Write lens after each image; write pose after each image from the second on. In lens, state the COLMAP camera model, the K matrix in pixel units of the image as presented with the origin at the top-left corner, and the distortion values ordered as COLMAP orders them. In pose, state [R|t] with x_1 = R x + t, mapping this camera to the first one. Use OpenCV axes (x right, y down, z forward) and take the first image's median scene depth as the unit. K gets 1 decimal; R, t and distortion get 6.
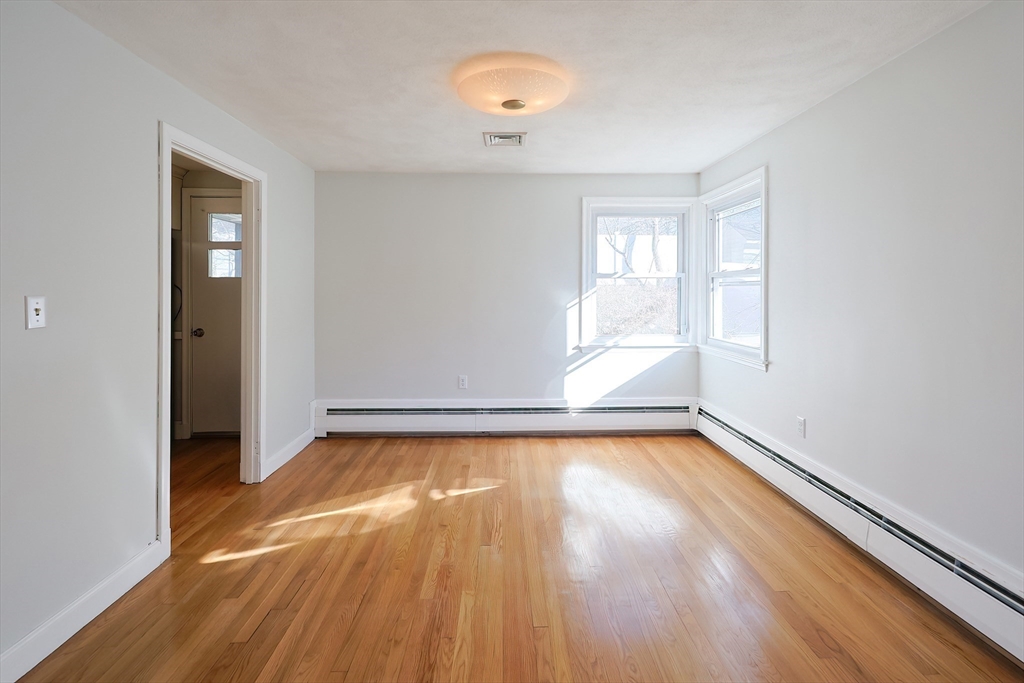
lens RADIAL K [[417.9, 0, 510.6], [0, 417.9, 335.2], [0, 0, 1]] dist [-0.000243, -0.000011]
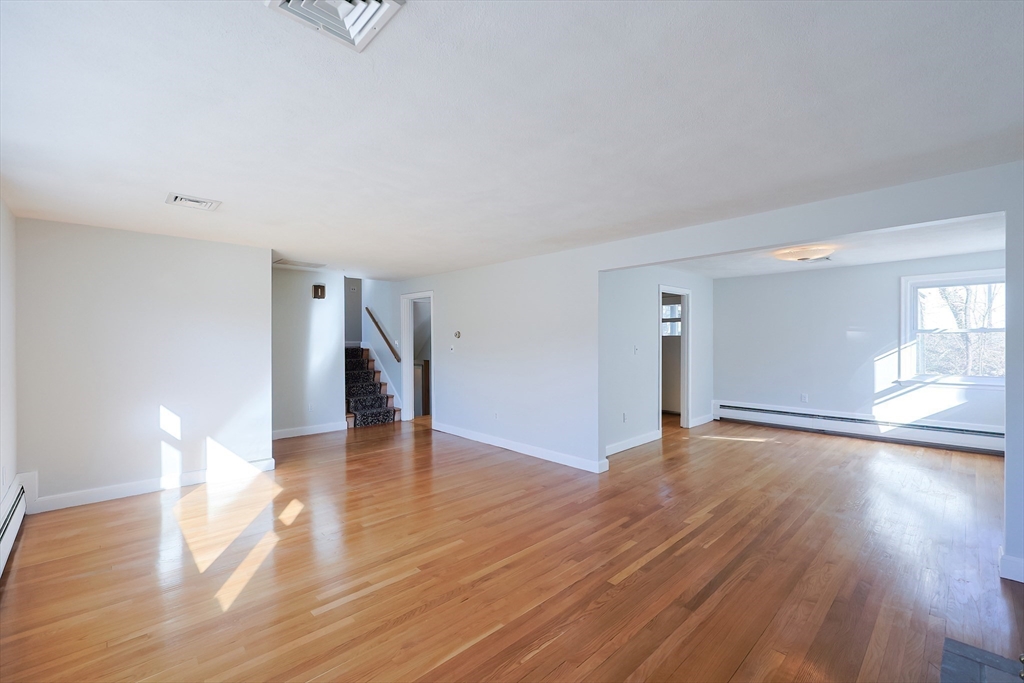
lens RADIAL K [[439.7, 0, 512.0], [0, 439.7, 341.5], [0, 0, 1]] dist [-0.001085, -0.000108]
pose [[0.676167, 0.004696, -0.736734, 0.380549], [0.013663, 0.999728, 0.018912, -0.157249], [0.736622, -0.022853, 0.675919, -1.008330]]
